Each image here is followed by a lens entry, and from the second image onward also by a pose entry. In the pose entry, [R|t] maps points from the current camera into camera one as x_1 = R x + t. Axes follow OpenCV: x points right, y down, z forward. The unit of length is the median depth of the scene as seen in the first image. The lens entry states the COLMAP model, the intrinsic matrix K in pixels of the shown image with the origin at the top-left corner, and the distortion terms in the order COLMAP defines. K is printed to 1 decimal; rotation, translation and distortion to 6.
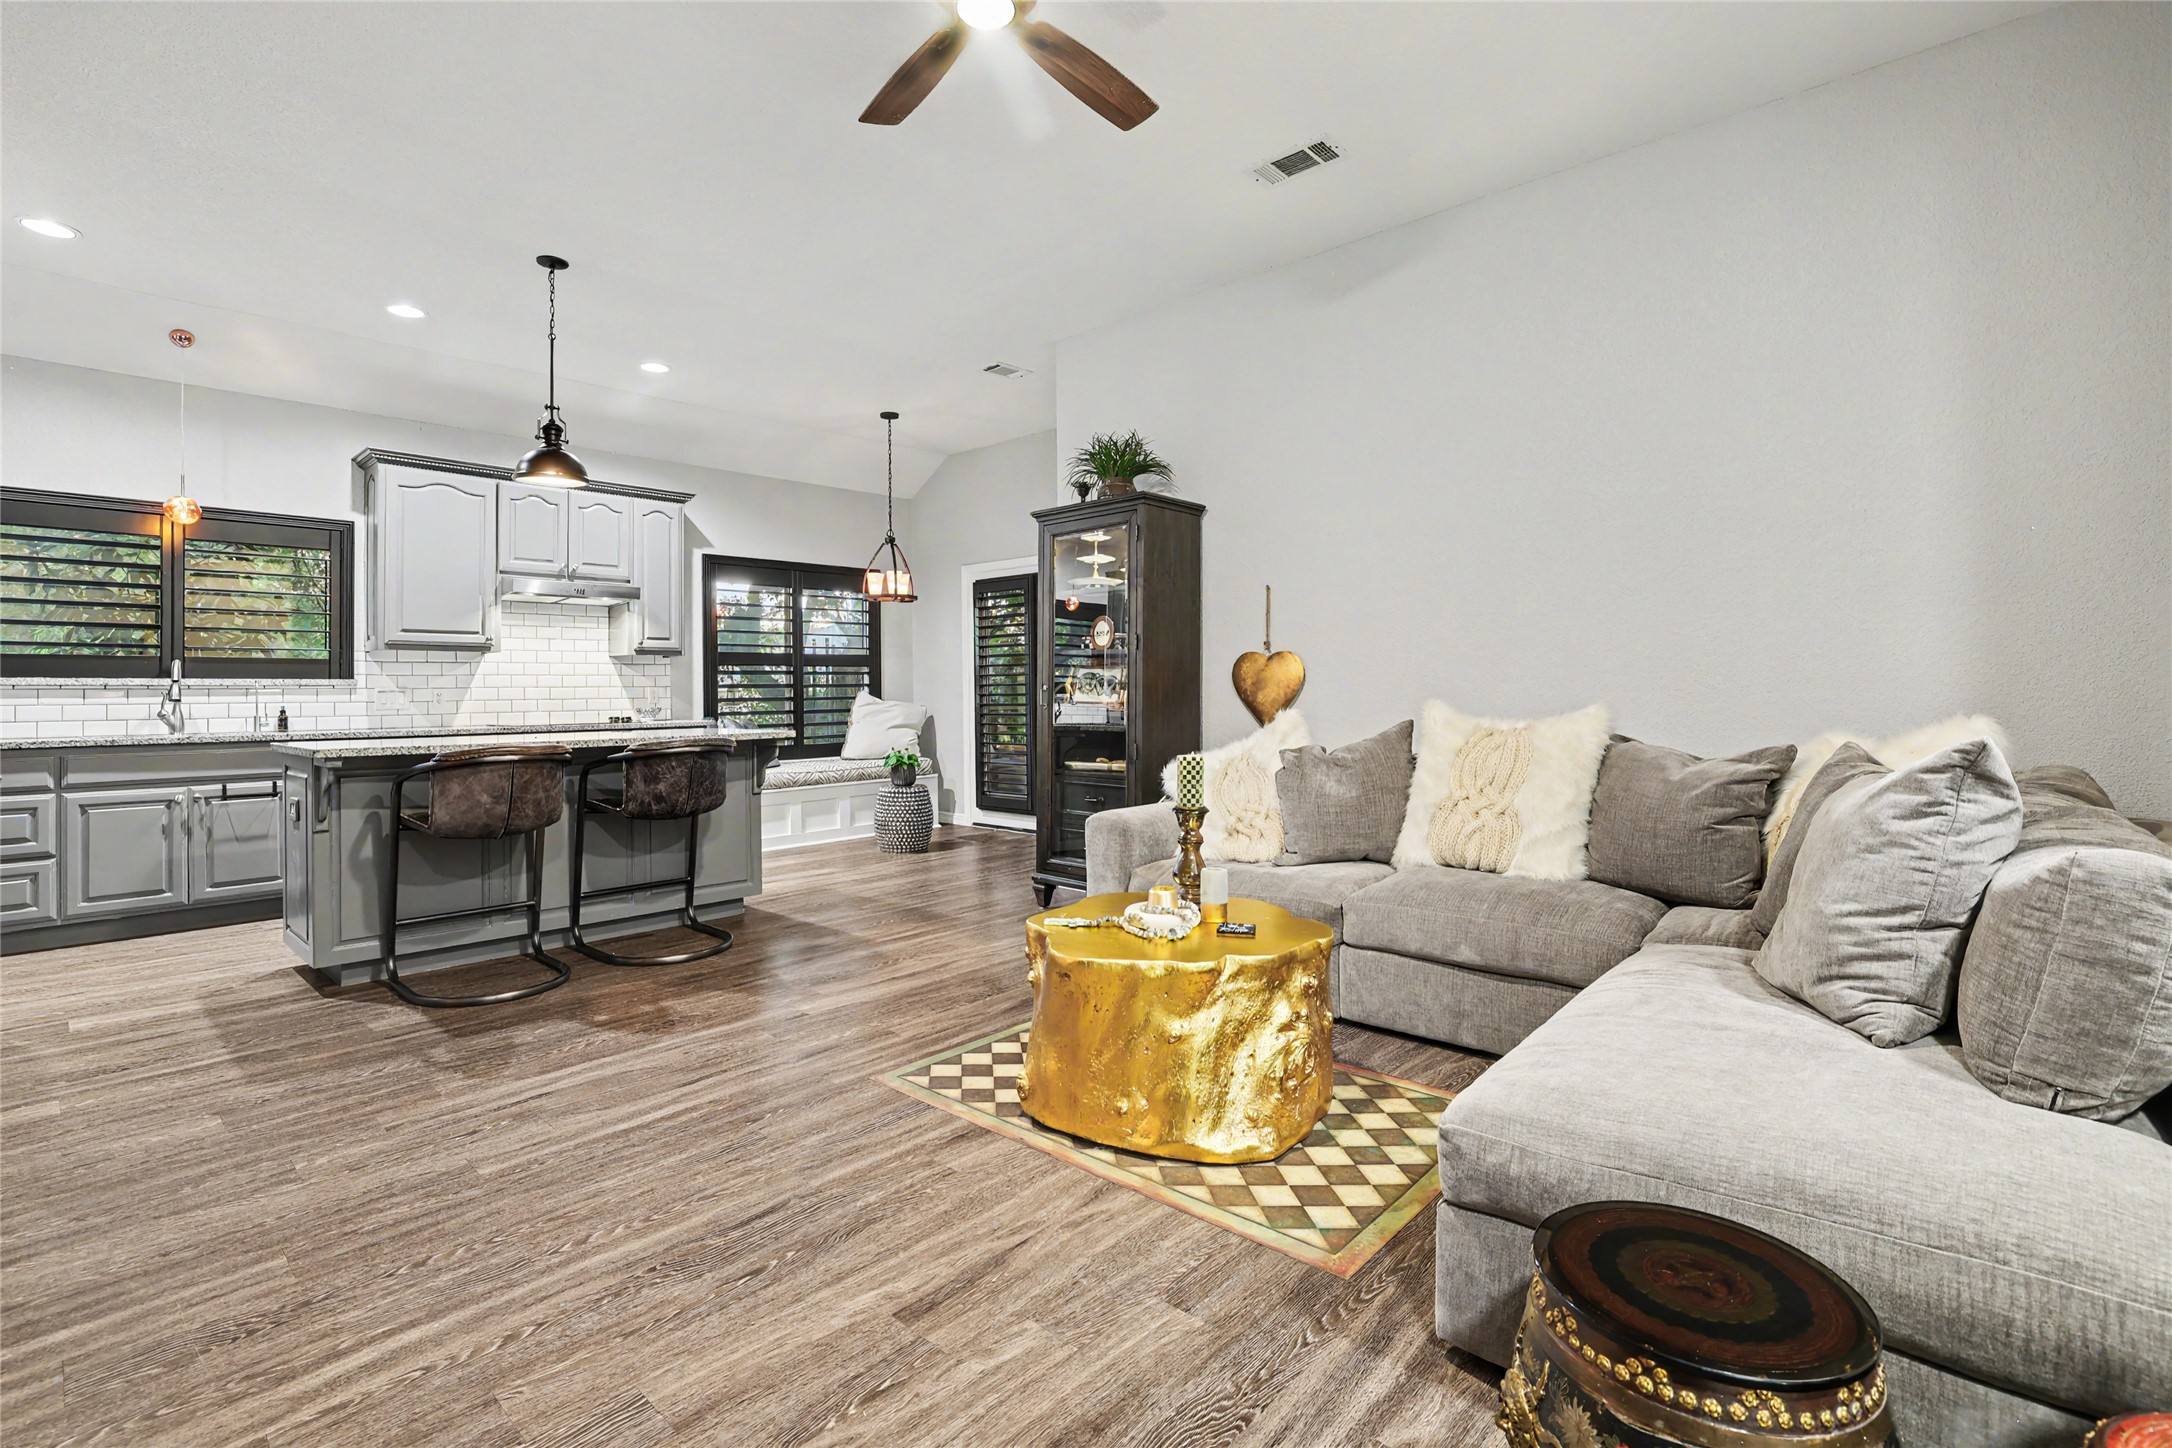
lens RADIAL K [[1002.3, 0, 1105.0], [0, 1002.3, 687.3], [0, 0, 1]] dist [-0.026395, 0.006736]
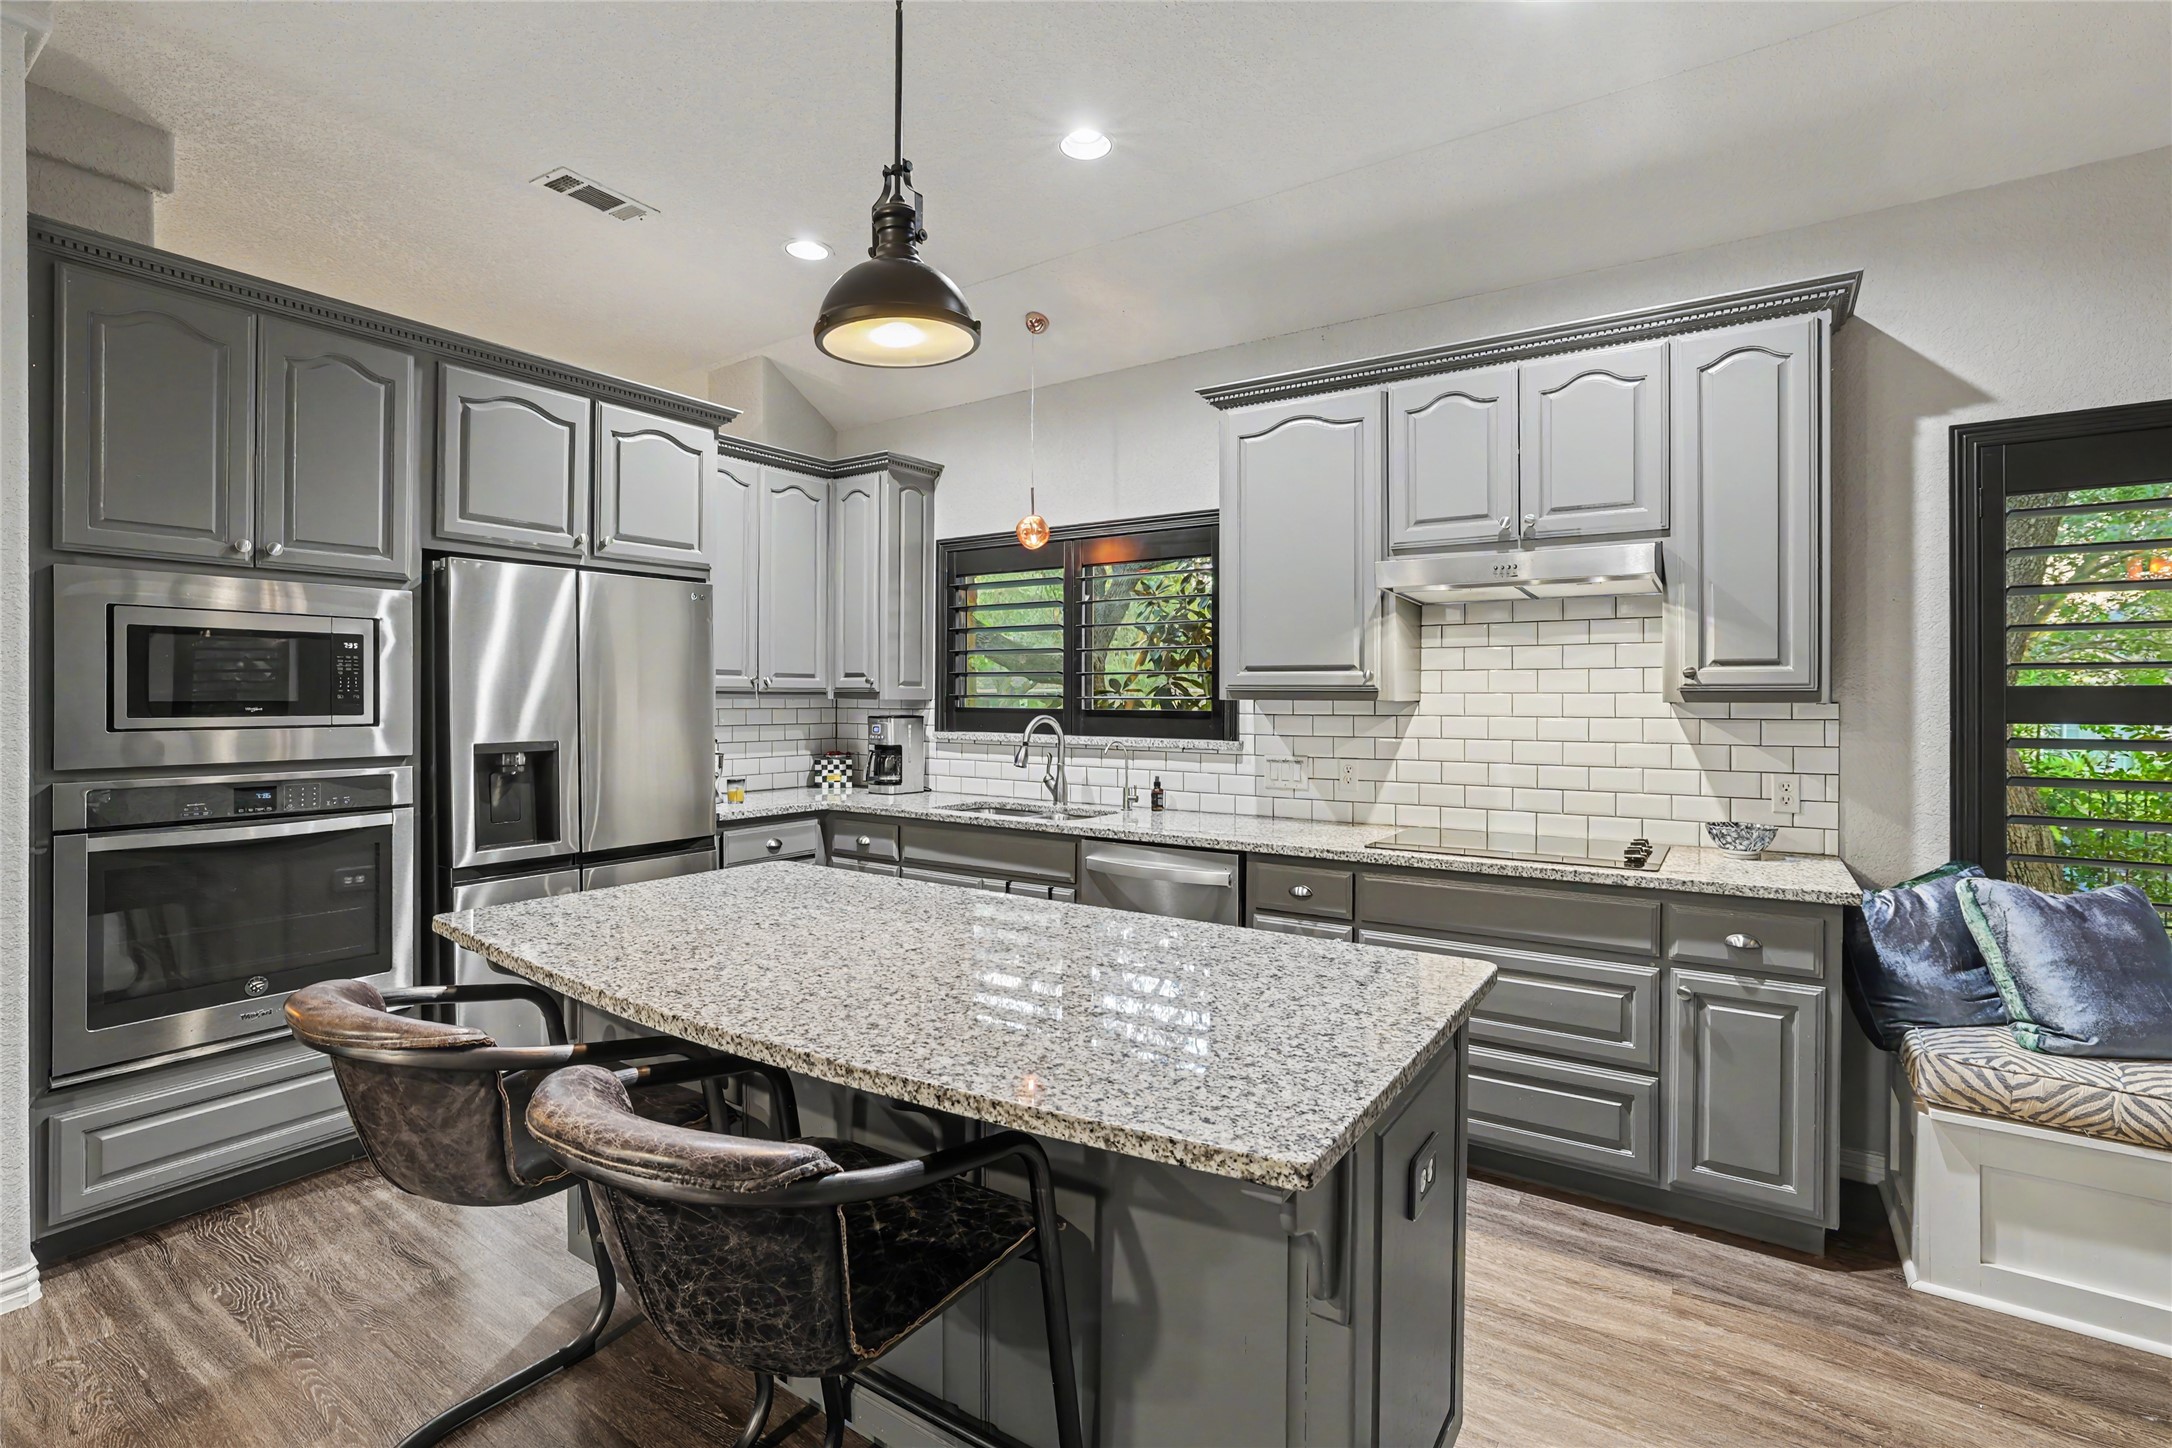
lens RADIAL K [[1002.3, 0, 1083.4], [0, 1002.3, 719.7], [0, 0, 1]] dist [-0.026395, 0.006736]
pose [[0.122058, 0.039045, -0.991755, -0.094816], [0.001865, 0.999215, 0.039569, -0.051378], [0.992521, -0.006680, 0.121889, 0.831515]]
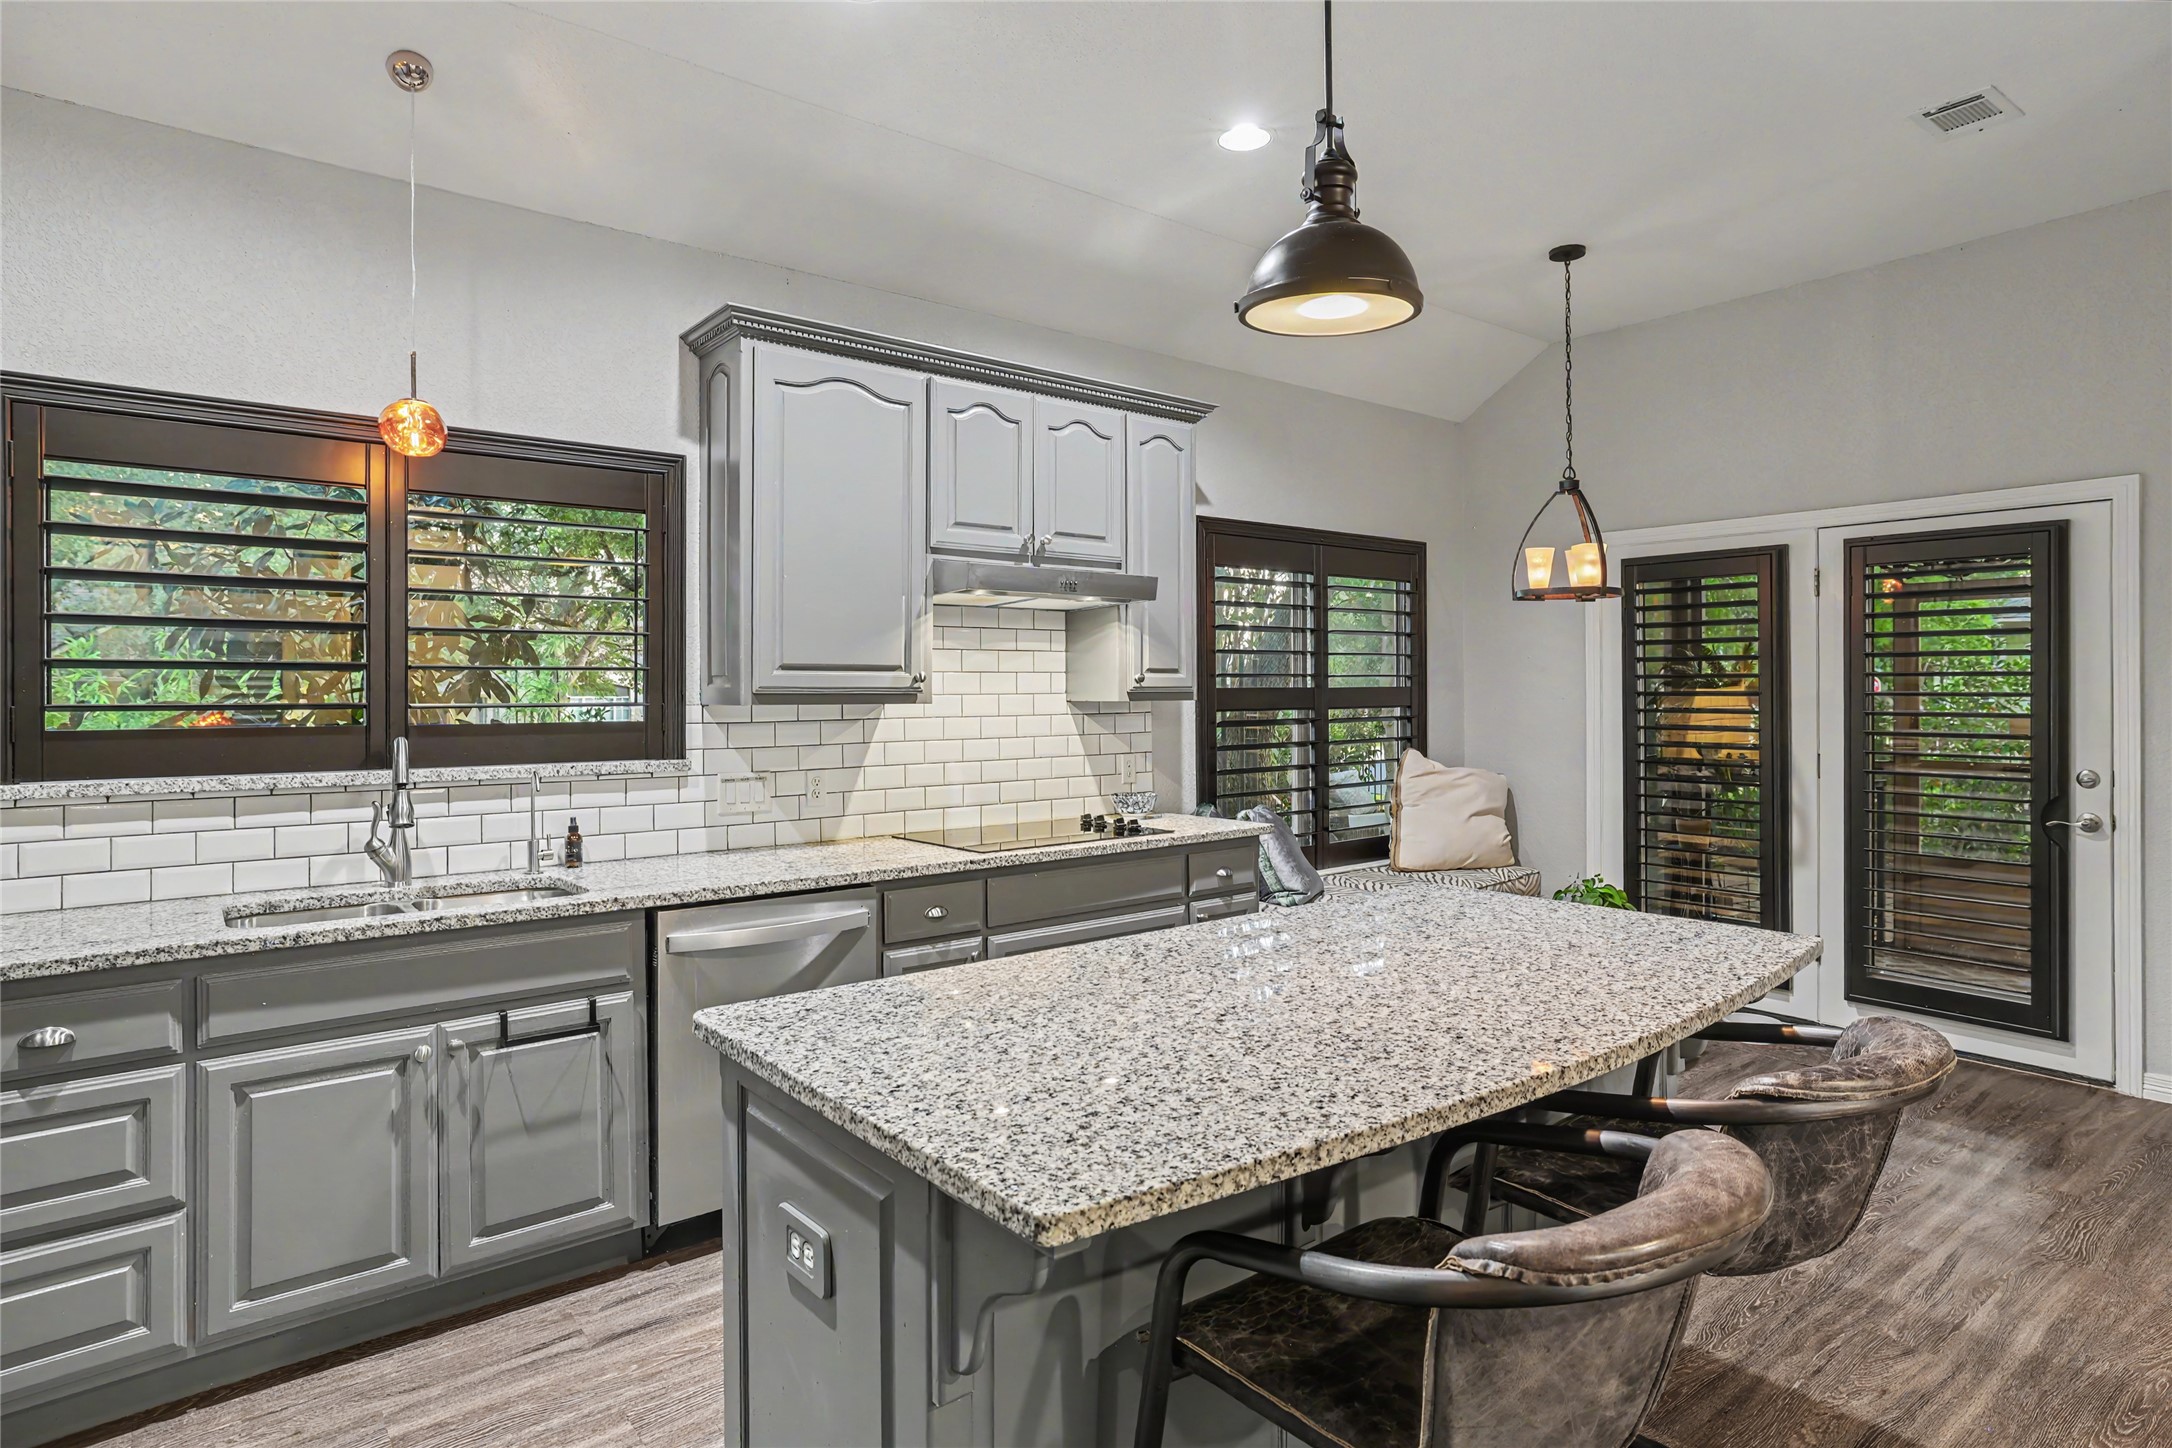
lens RADIAL K [[1209.6, 0, 1116.6], [0, 1209.6, 693.4], [0, 0, 1]] dist [-0.026424, 0.009251]
pose [[0.988068, 0.007103, -0.153857, -0.449849], [-0.006079, 0.999956, 0.007124, -0.049733], [0.153901, -0.006103, 0.988067, 0.419203]]
